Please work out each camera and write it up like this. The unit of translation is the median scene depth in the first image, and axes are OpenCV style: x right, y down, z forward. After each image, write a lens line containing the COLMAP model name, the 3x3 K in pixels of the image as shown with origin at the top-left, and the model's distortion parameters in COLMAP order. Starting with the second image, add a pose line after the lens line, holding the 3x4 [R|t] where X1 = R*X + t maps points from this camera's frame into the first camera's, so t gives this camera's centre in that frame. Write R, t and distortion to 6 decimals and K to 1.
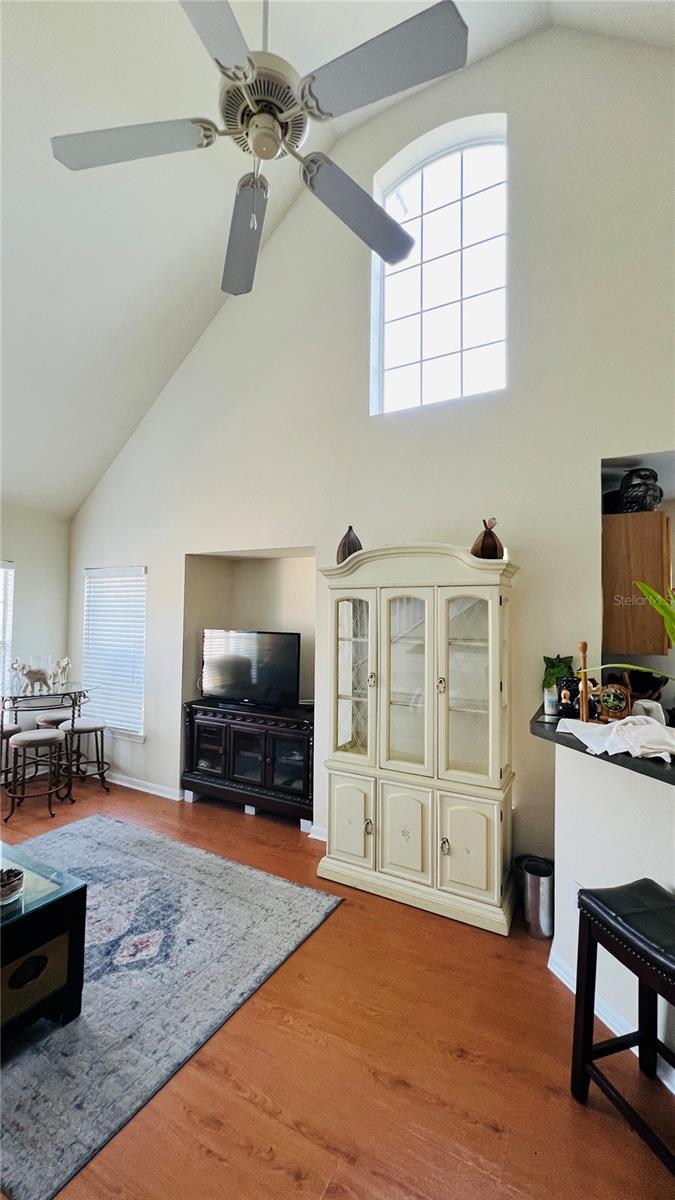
lens RADIAL K [[478.5, 0, 338.1], [0, 478.5, 597.9], [0, 0, 1]] dist [-0.002264, 0.000436]
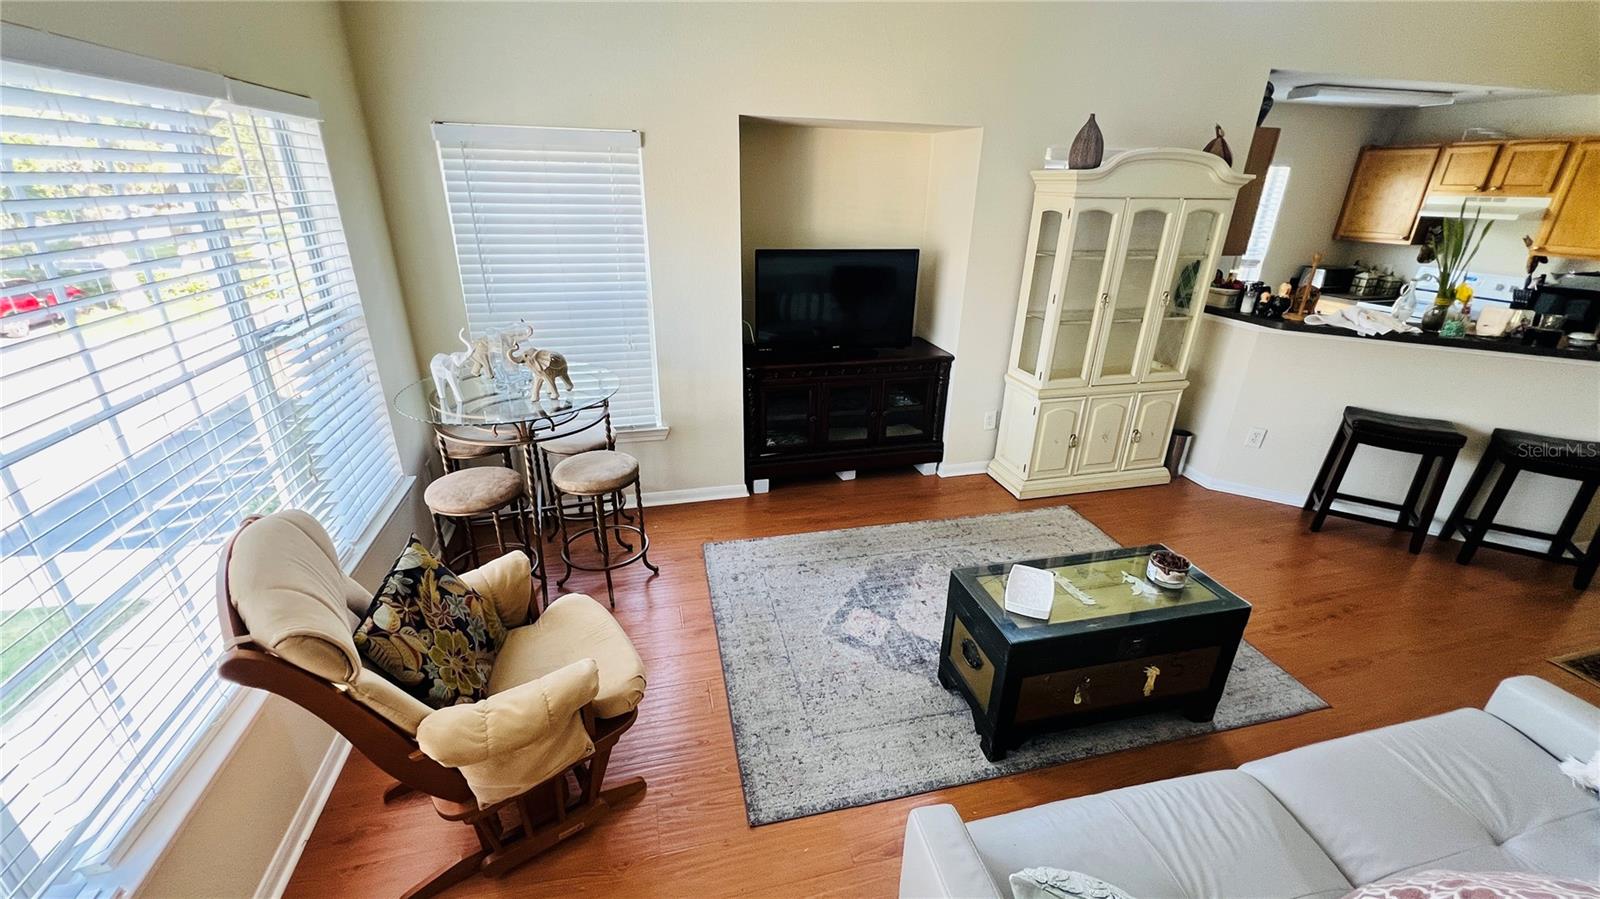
lens RADIAL K [[639.4, 0, 796.3], [0, 639.4, 445.7], [0, 0, 1]] dist [-0.004079, 0.000923]
pose [[0.730164, -0.260377, 0.631715, -1.192978], [-0.033104, 0.909978, 0.413333, -0.069434], [-0.682469, -0.322713, 0.655814, 0.457666]]
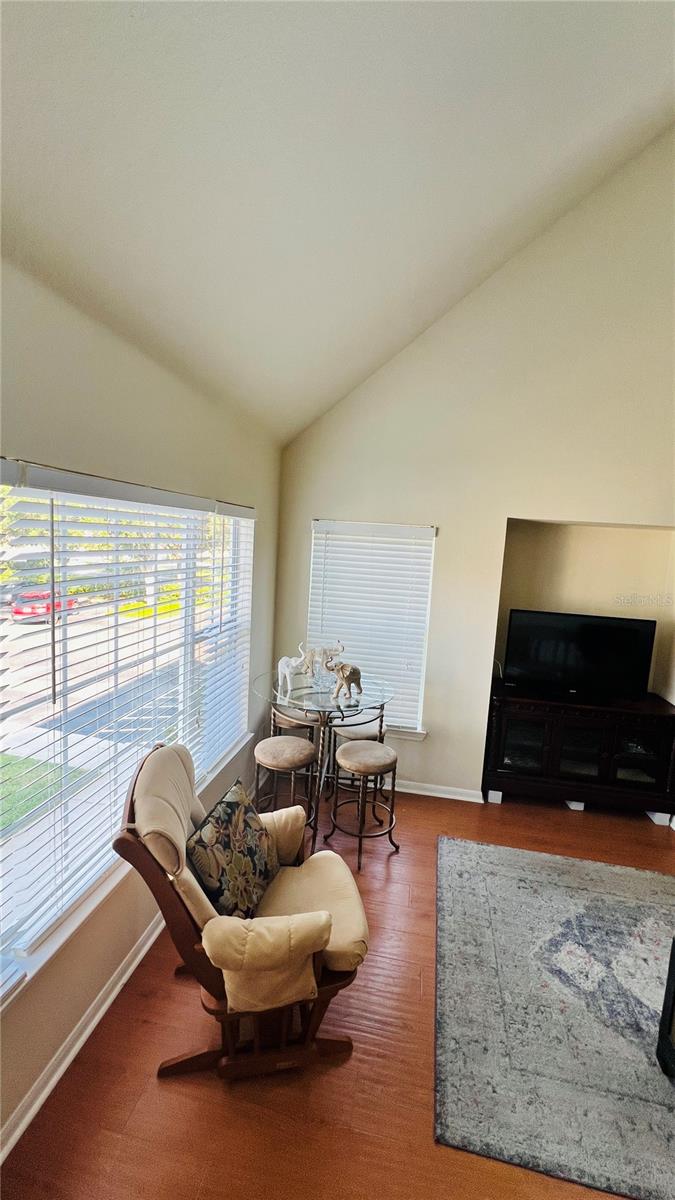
lens RADIAL K [[479.5, 0, 340.9], [0, 479.5, 595.0], [0, 0, 1]] dist [-0.004079, 0.000923]
pose [[0.946168, 0.006286, 0.323614, -1.182687], [-0.057831, 0.987007, 0.149909, -0.095216], [-0.318467, -0.160554, 0.934238, 0.438163]]
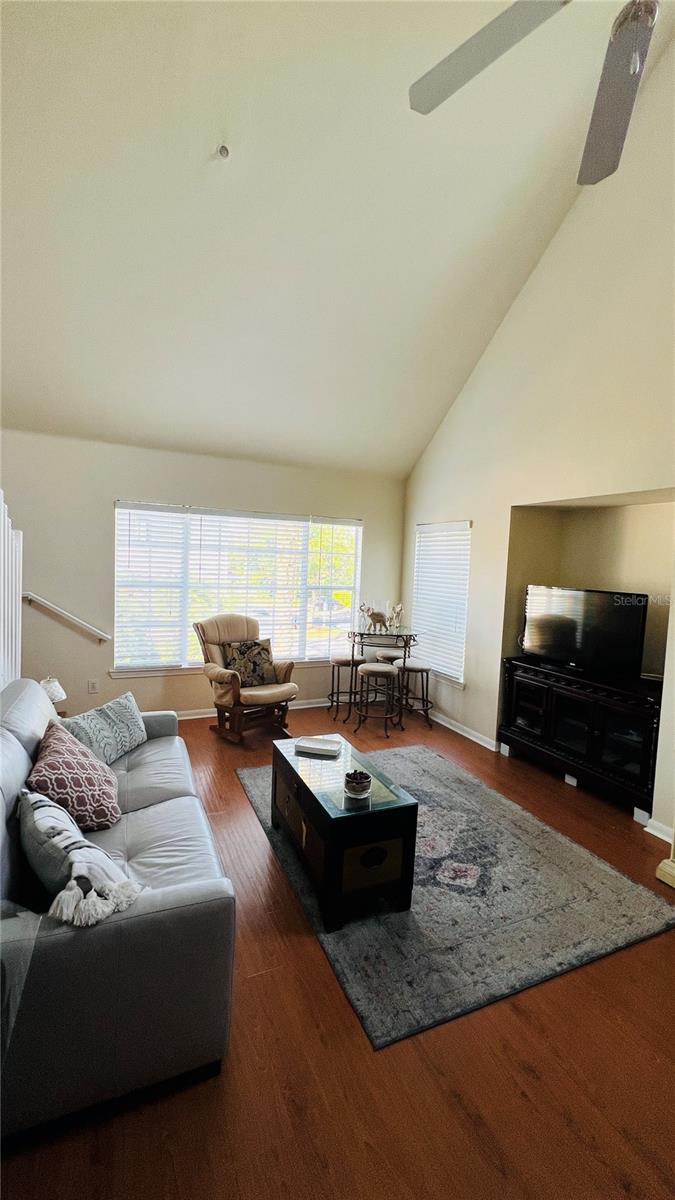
lens RADIAL K [[478.5, 0, 339.8], [0, 478.5, 597.2], [0, 0, 1]] dist [-0.002264, 0.000436]
pose [[0.805410, 0.061724, -0.589496, -0.025459], [-0.009102, 0.995734, 0.091824, 0.008478], [0.592649, -0.068591, 0.802535, 0.012180]]
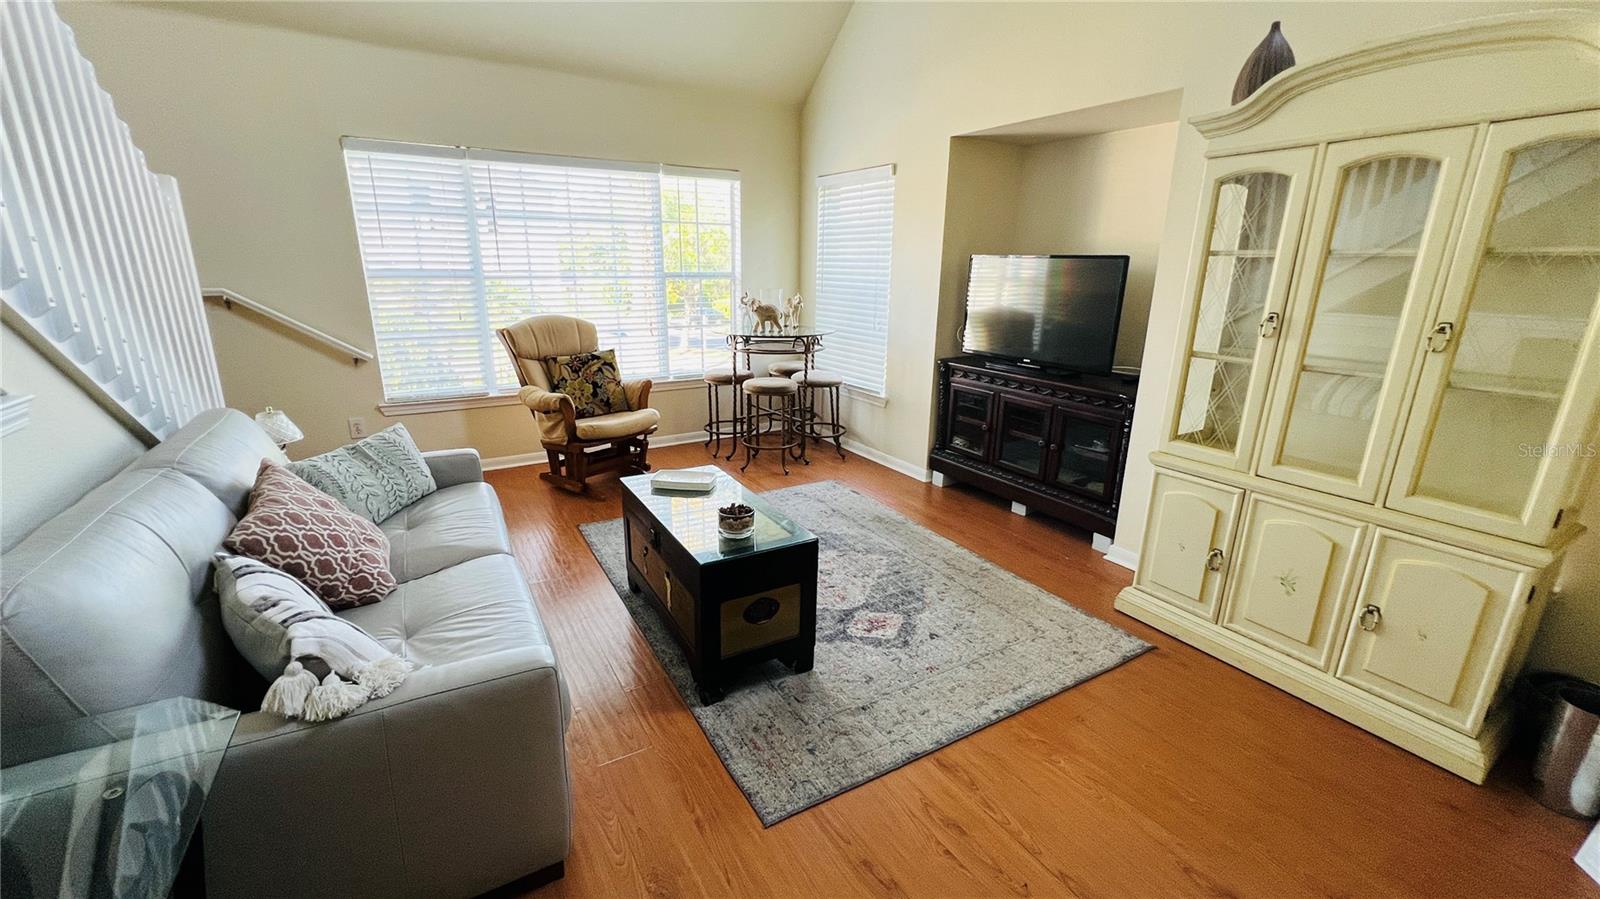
lens RADIAL K [[637.9, 0, 795.1], [0, 637.9, 445.8], [0, 0, 1]] dist [-0.002264, 0.000436]
pose [[0.865081, 0.135565, -0.482967, -0.028834], [0.017210, 0.954203, 0.298664, 0.070067], [0.501337, -0.266680, 0.823130, 0.067258]]
